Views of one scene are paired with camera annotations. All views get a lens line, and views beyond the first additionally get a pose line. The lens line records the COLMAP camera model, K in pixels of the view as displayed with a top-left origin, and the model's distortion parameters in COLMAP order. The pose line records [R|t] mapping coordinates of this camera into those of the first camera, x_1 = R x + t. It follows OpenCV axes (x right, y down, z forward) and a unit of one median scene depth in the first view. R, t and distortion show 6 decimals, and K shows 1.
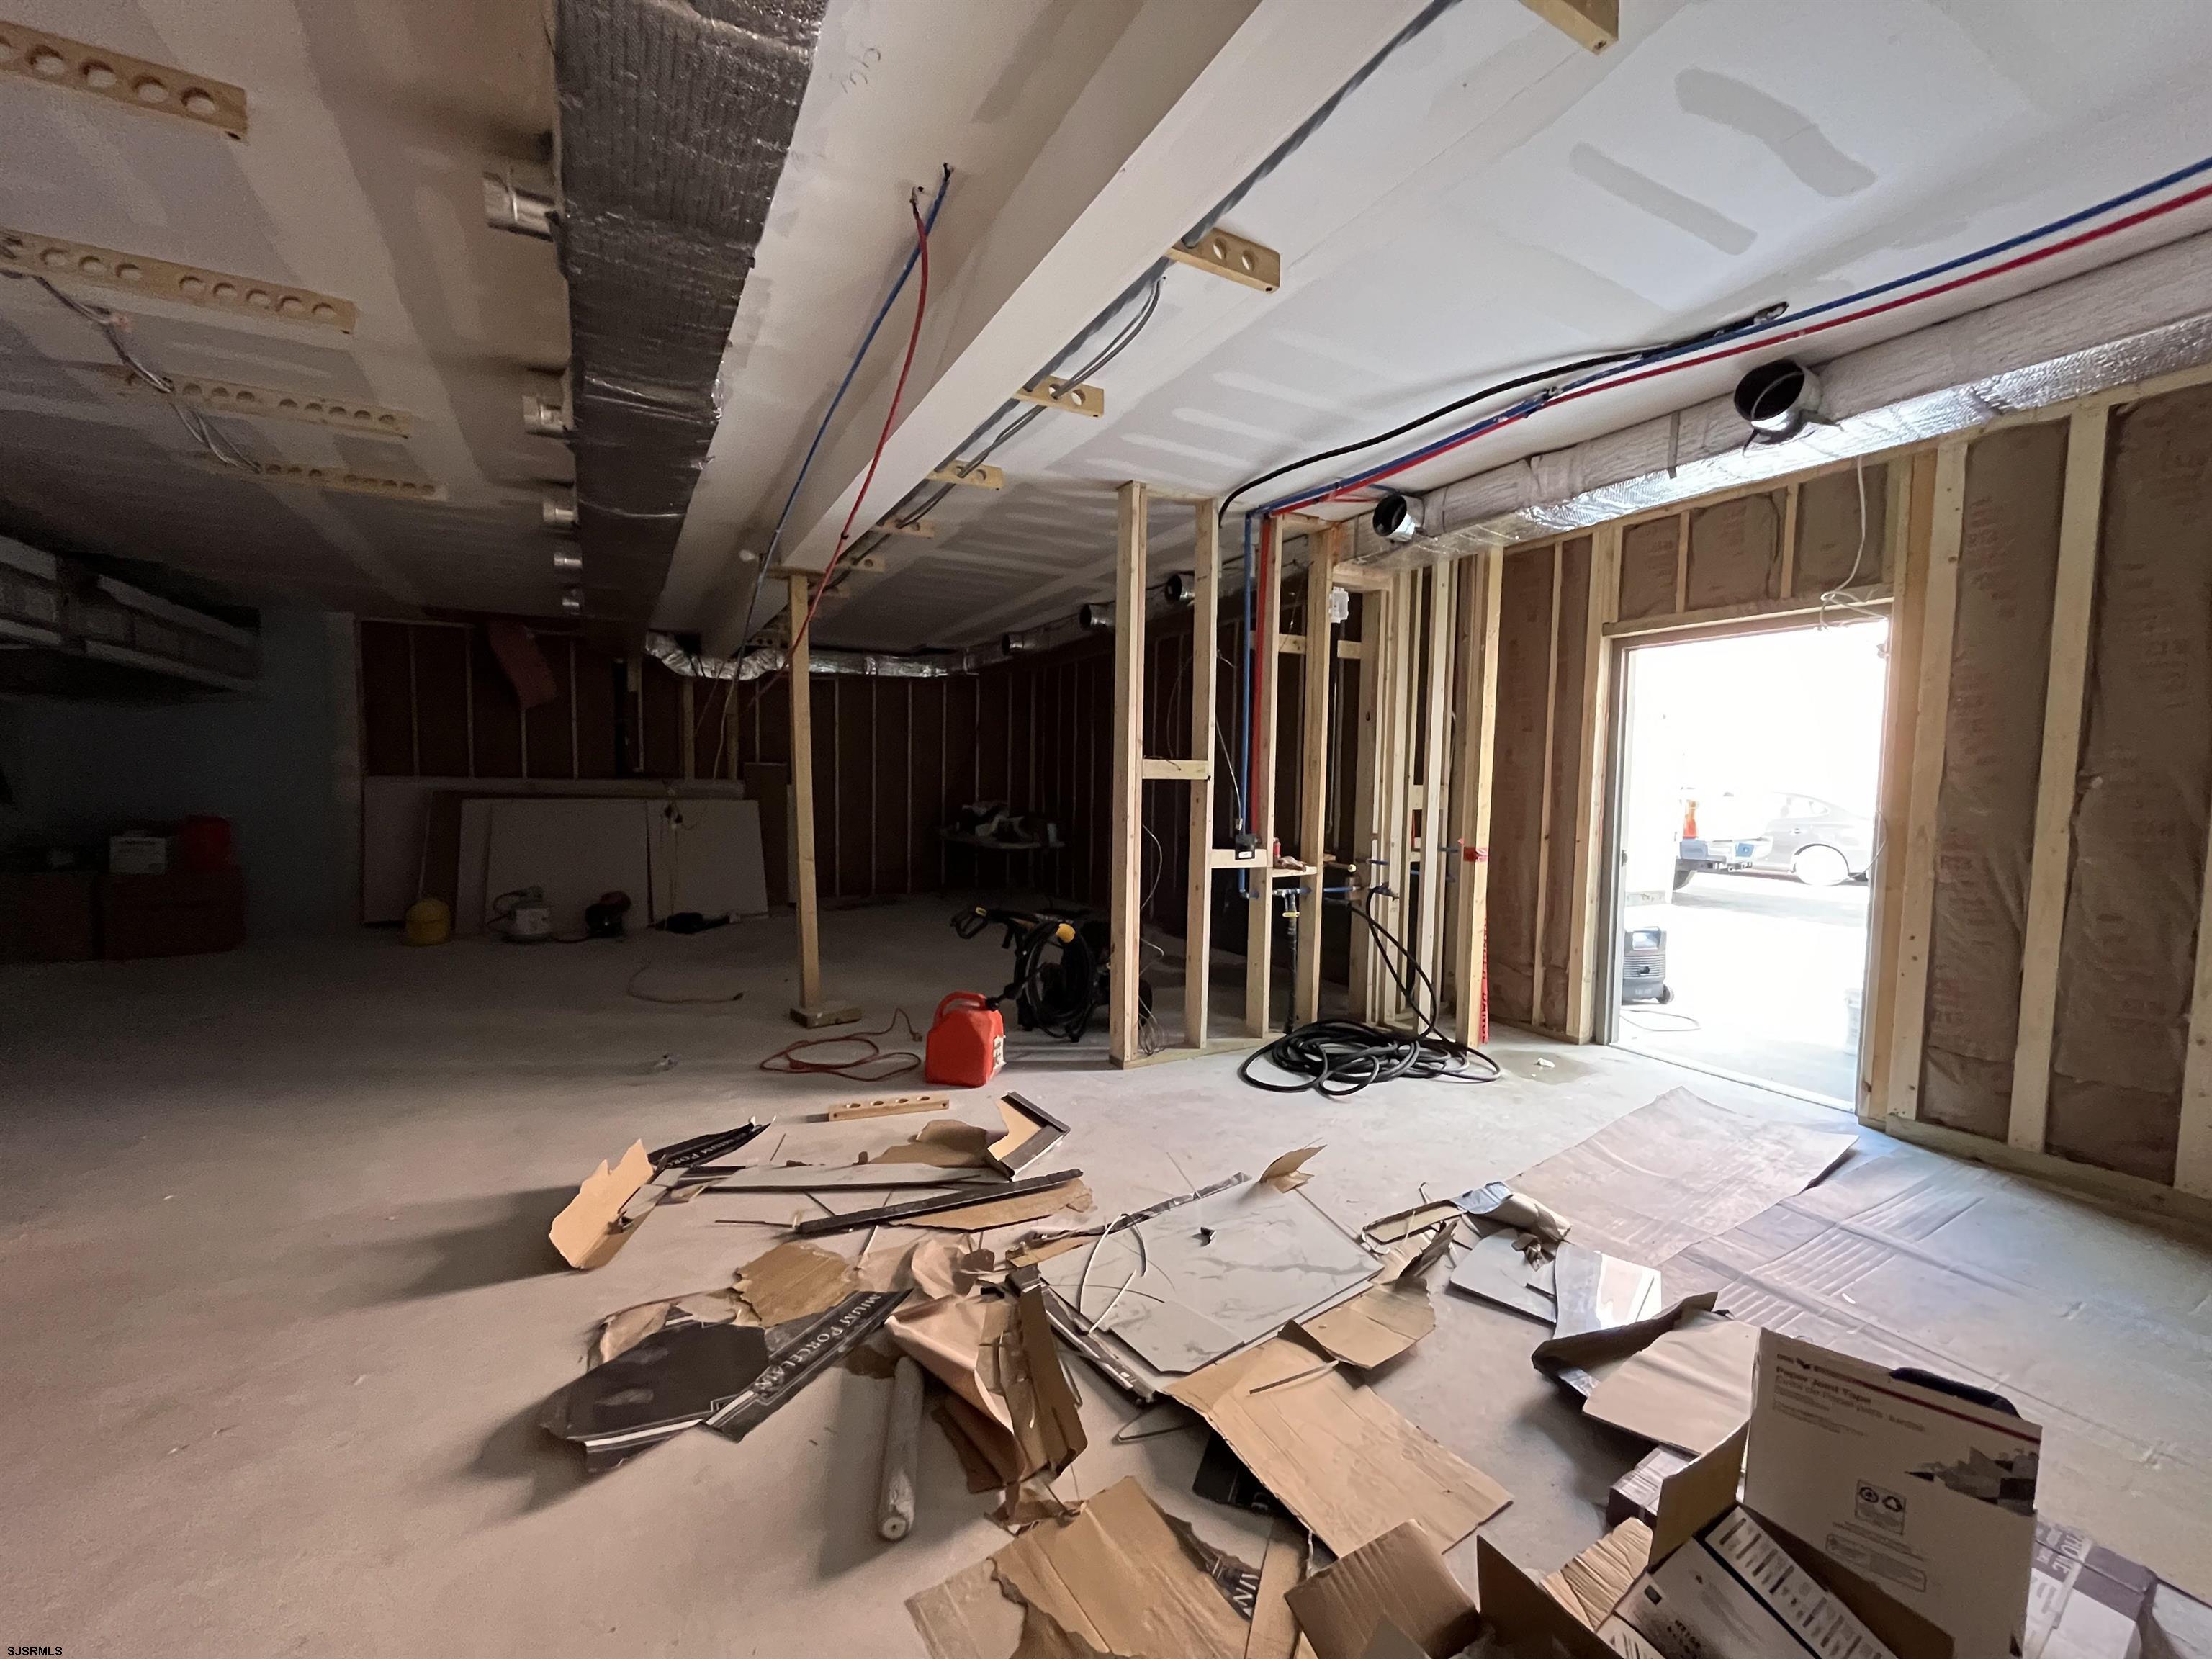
lens RADIAL K [[894.5, 0, 1098.6], [0, 894.5, 838.5], [0, 0, 1]] dist [-0.006025, -0.000101]
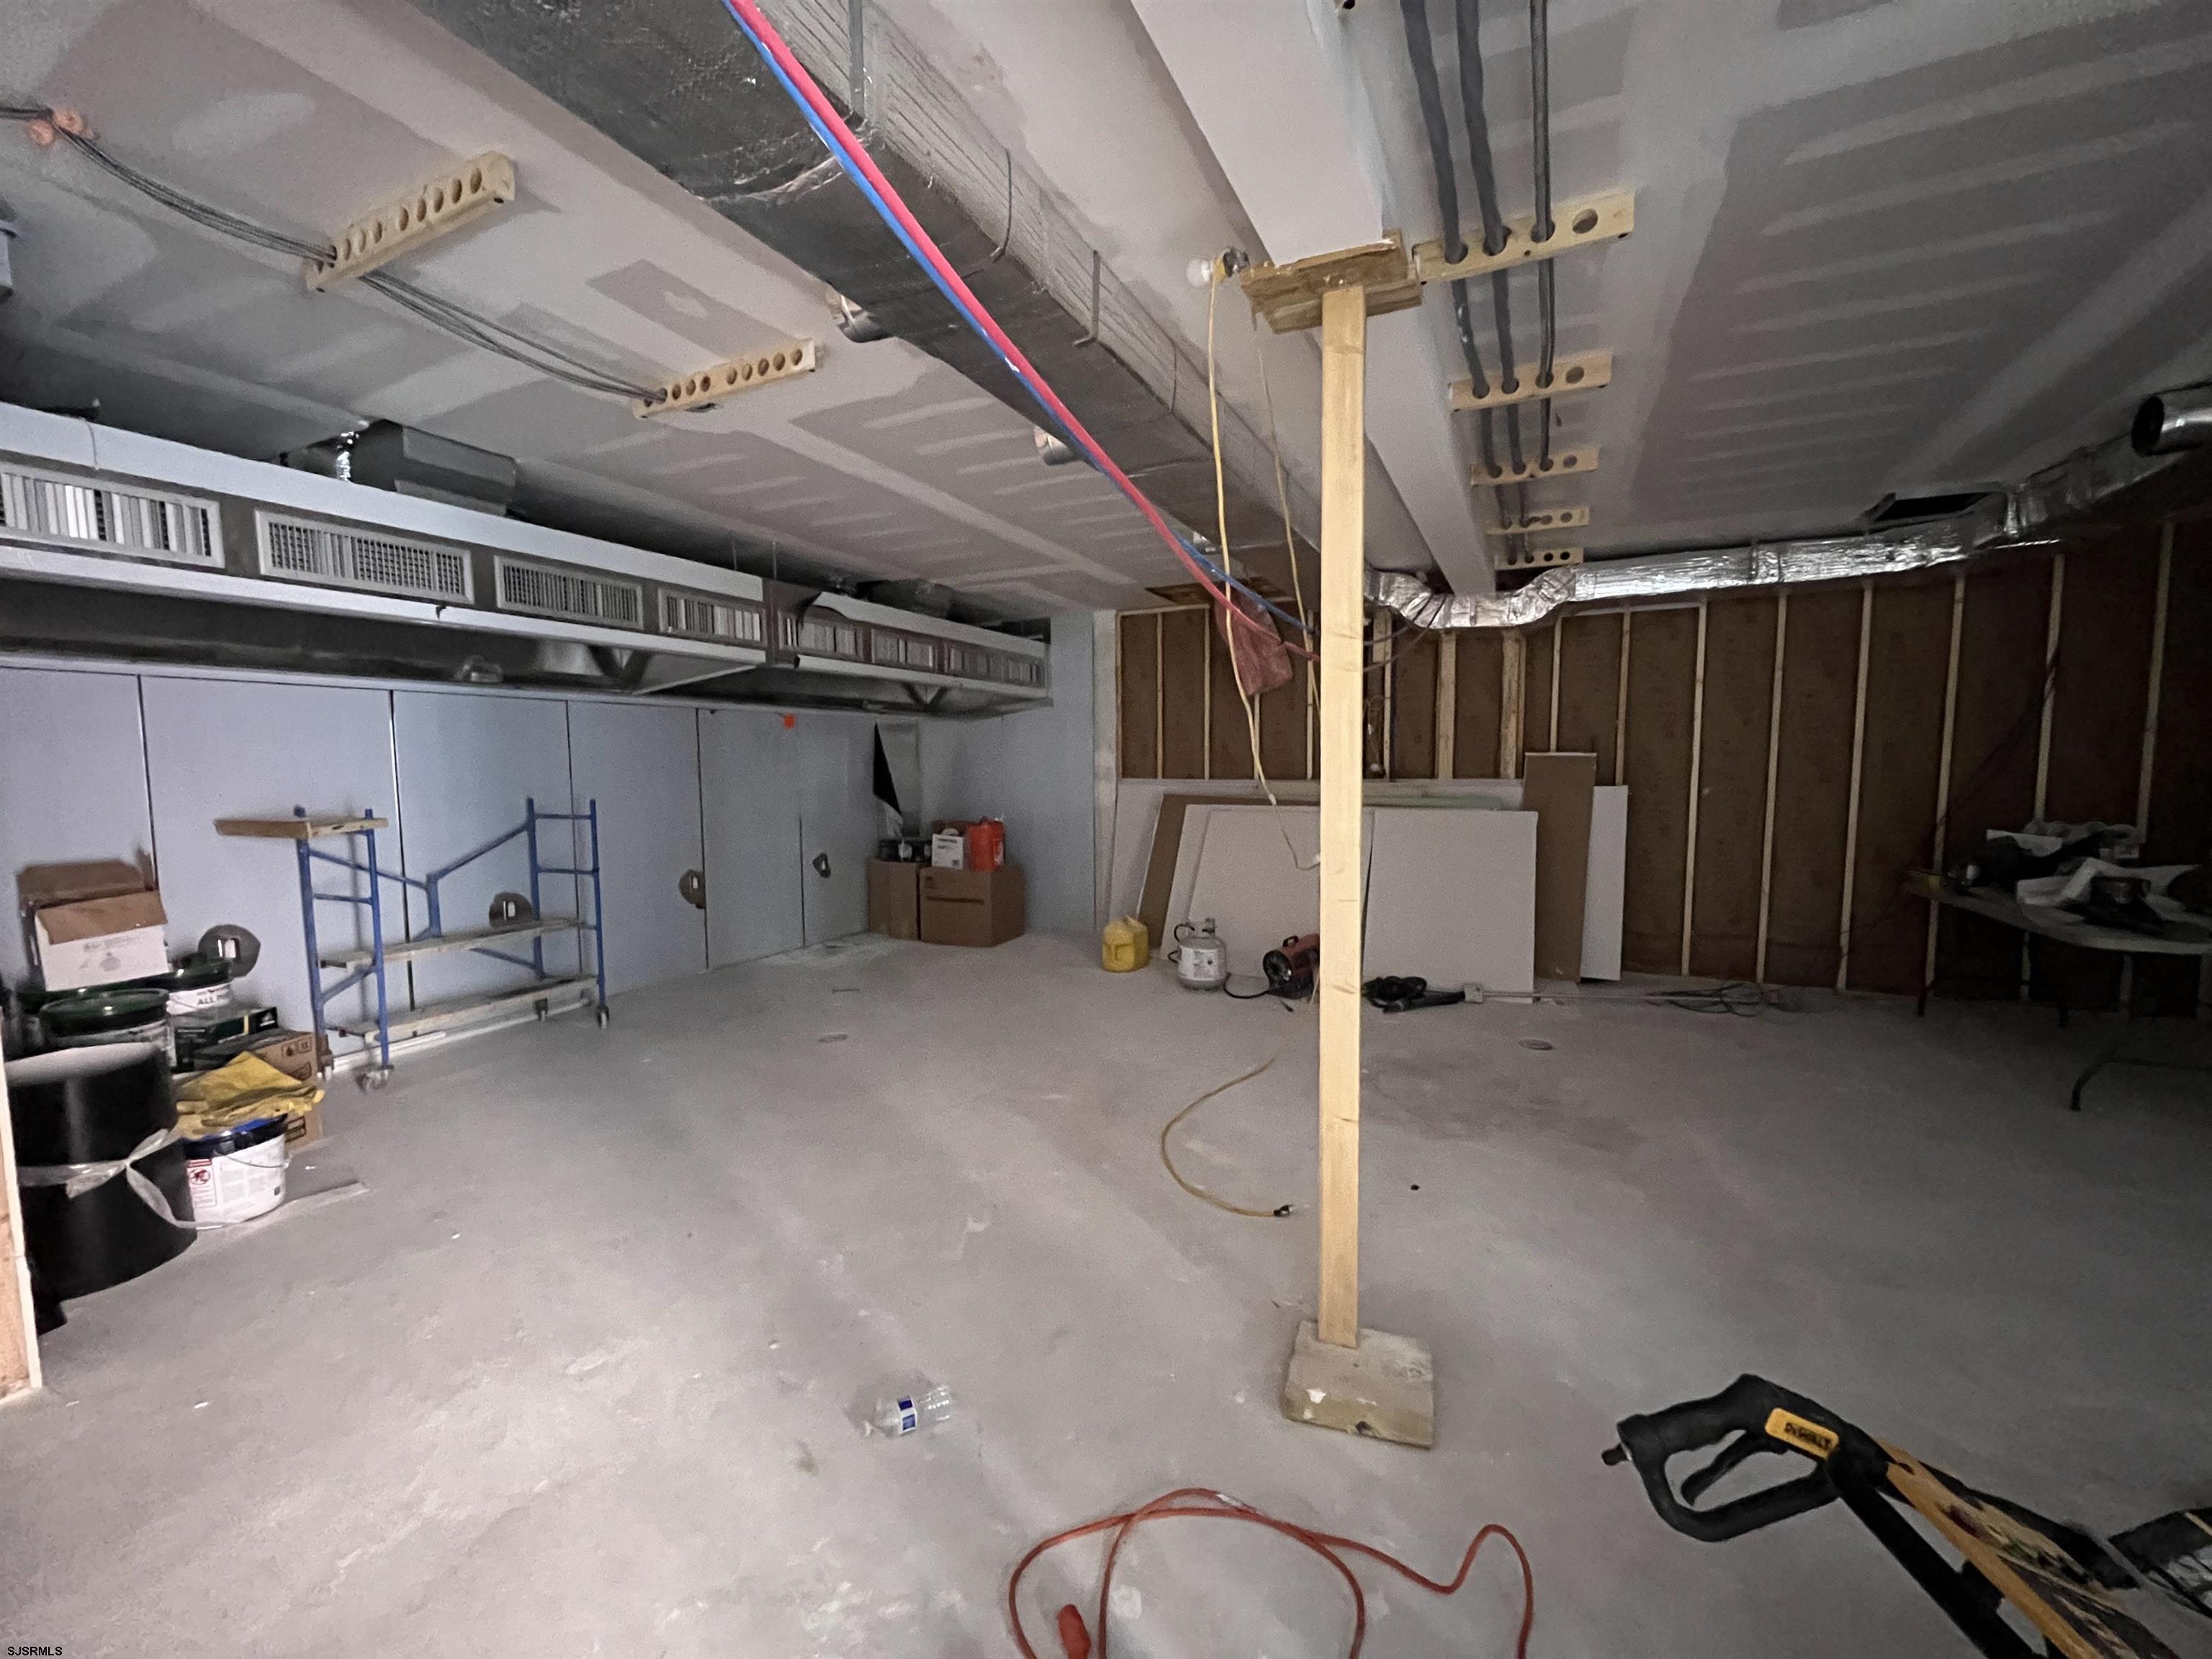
lens RADIAL K [[894.5, 0, 1098.3], [0, 894.5, 835.9], [0, 0, 1]] dist [-0.006025, -0.000101]
pose [[0.559928, 0.047643, -0.827170, -0.033270], [-0.042542, 0.998682, 0.028724, -0.033944], [0.827448, 0.019106, 0.561217, 0.426881]]
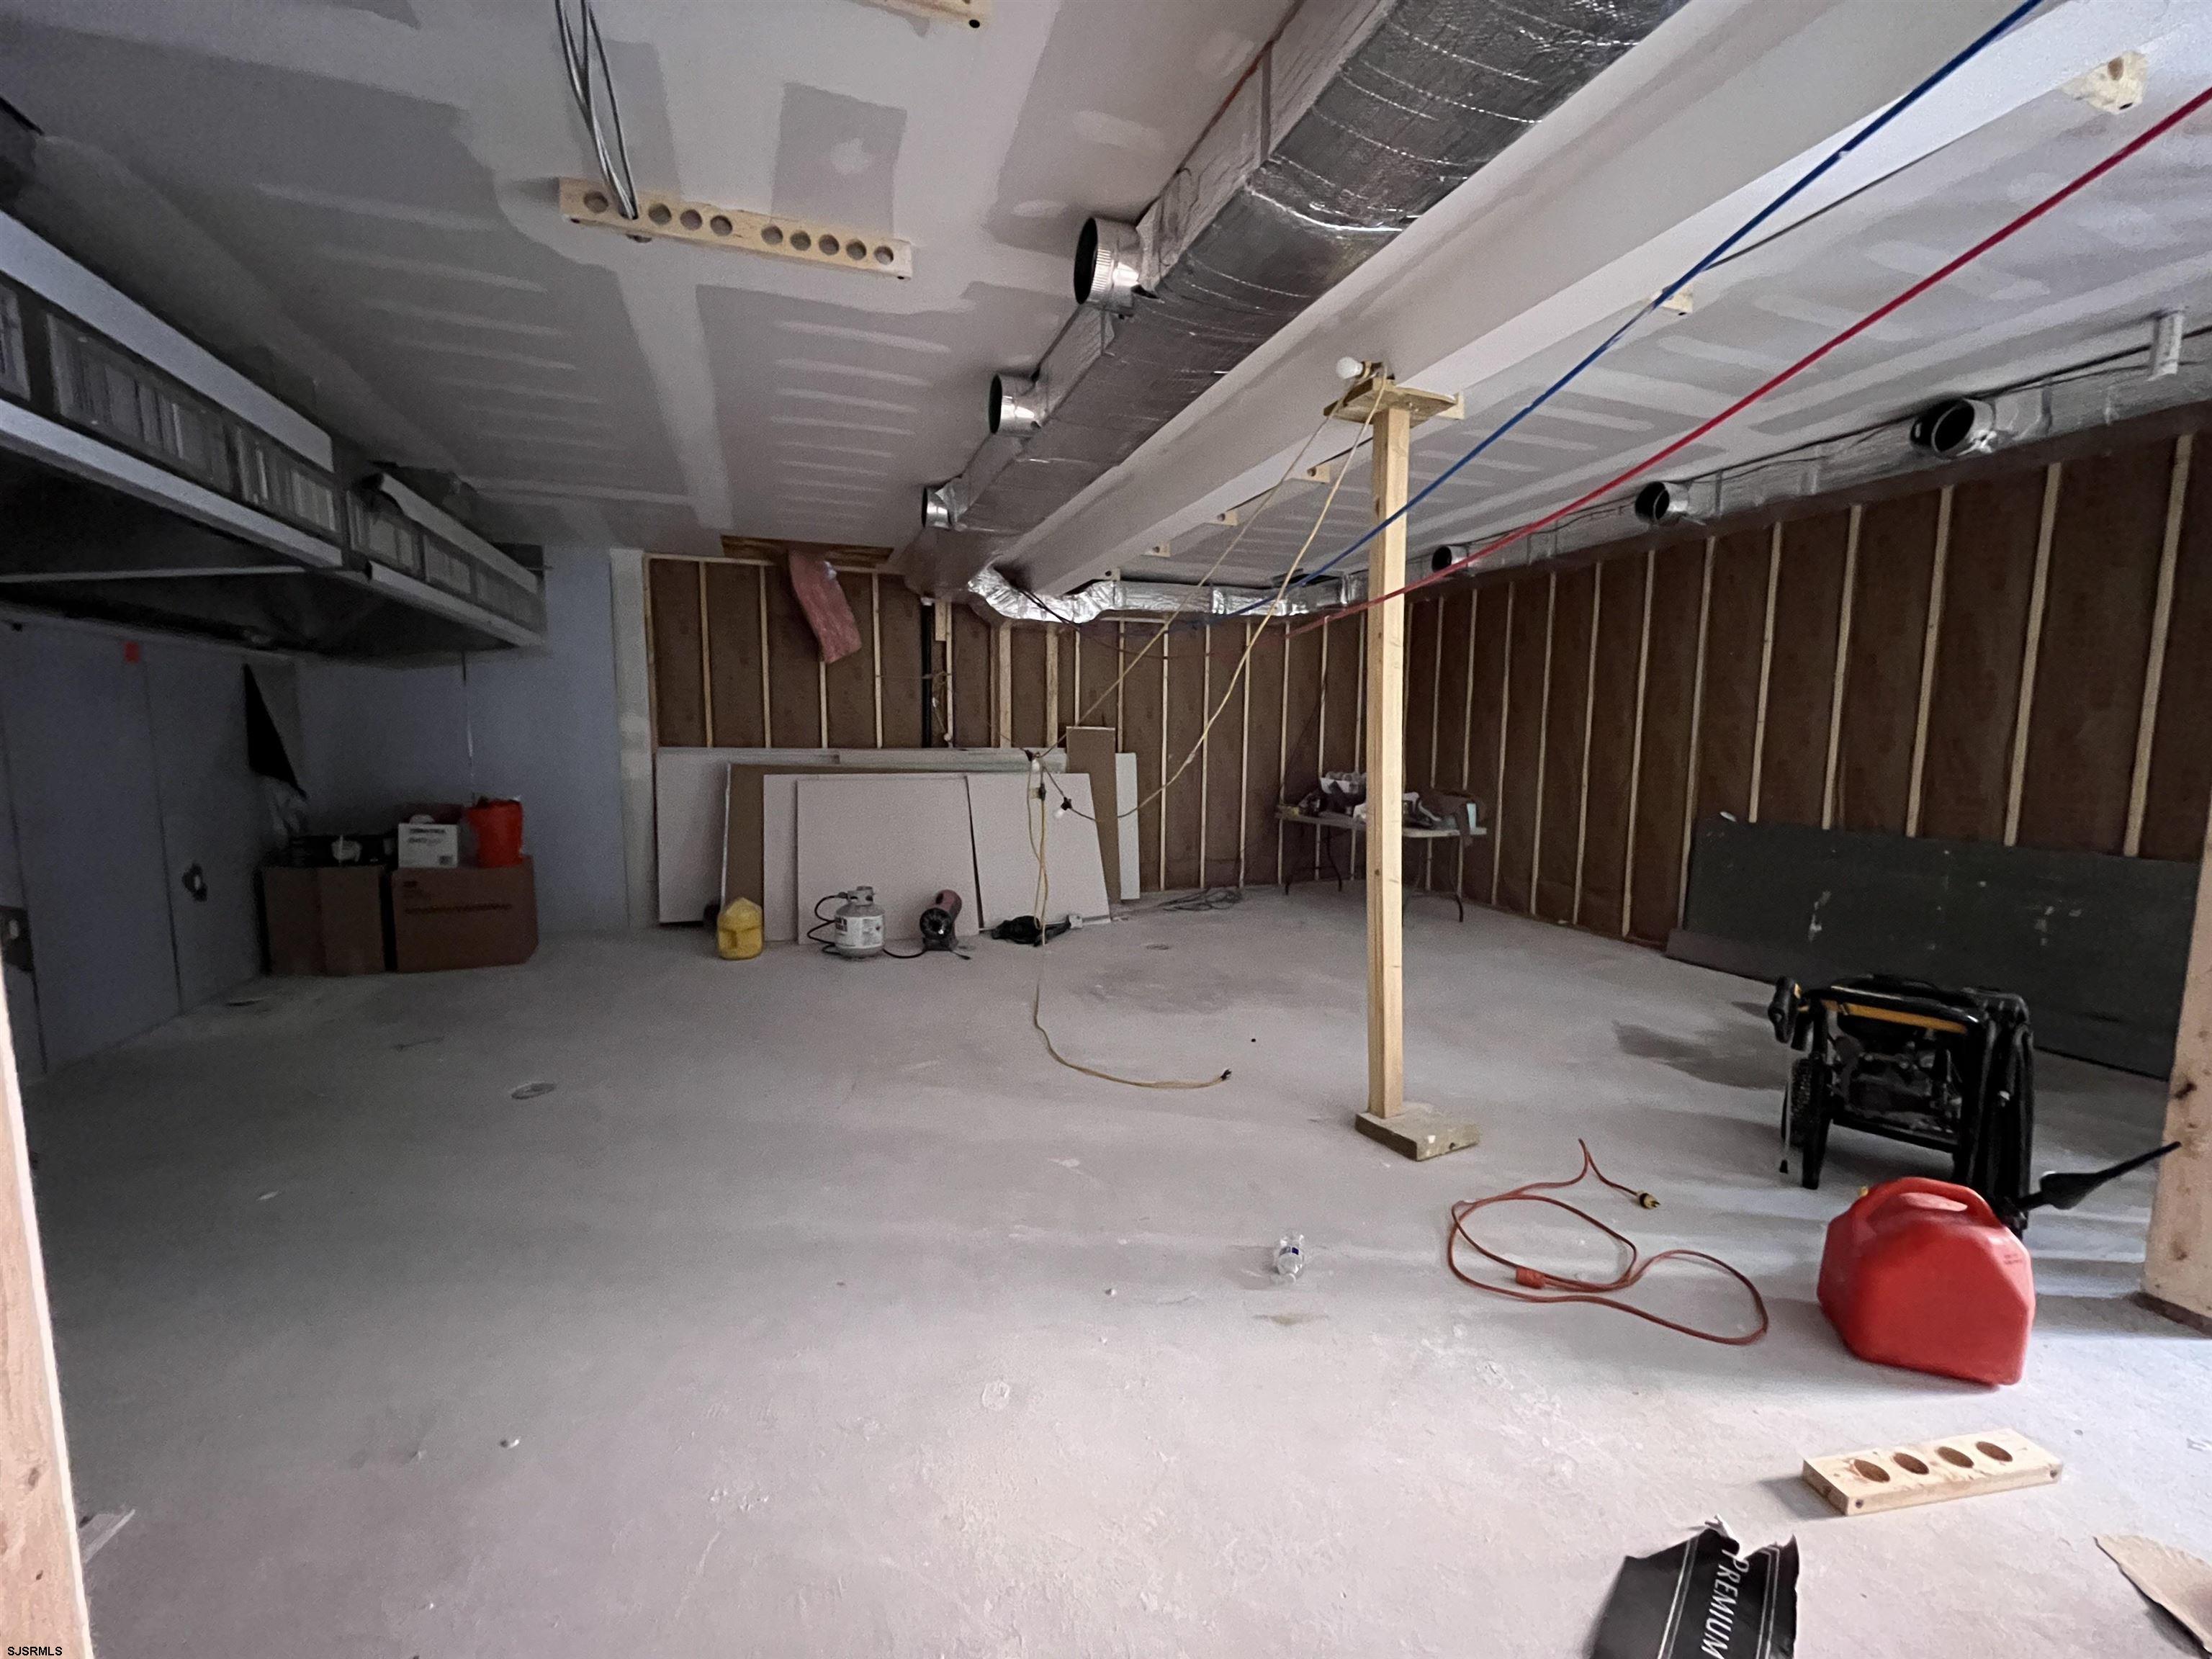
lens RADIAL K [[894.5, 0, 1097.9], [0, 894.5, 838.8], [0, 0, 1]] dist [-0.006025, -0.000101]
pose [[0.987427, 0.008976, -0.157821, -0.271698], [-0.002472, 0.999141, 0.041357, -0.019593], [0.158057, -0.040447, 0.986601, 0.227856]]
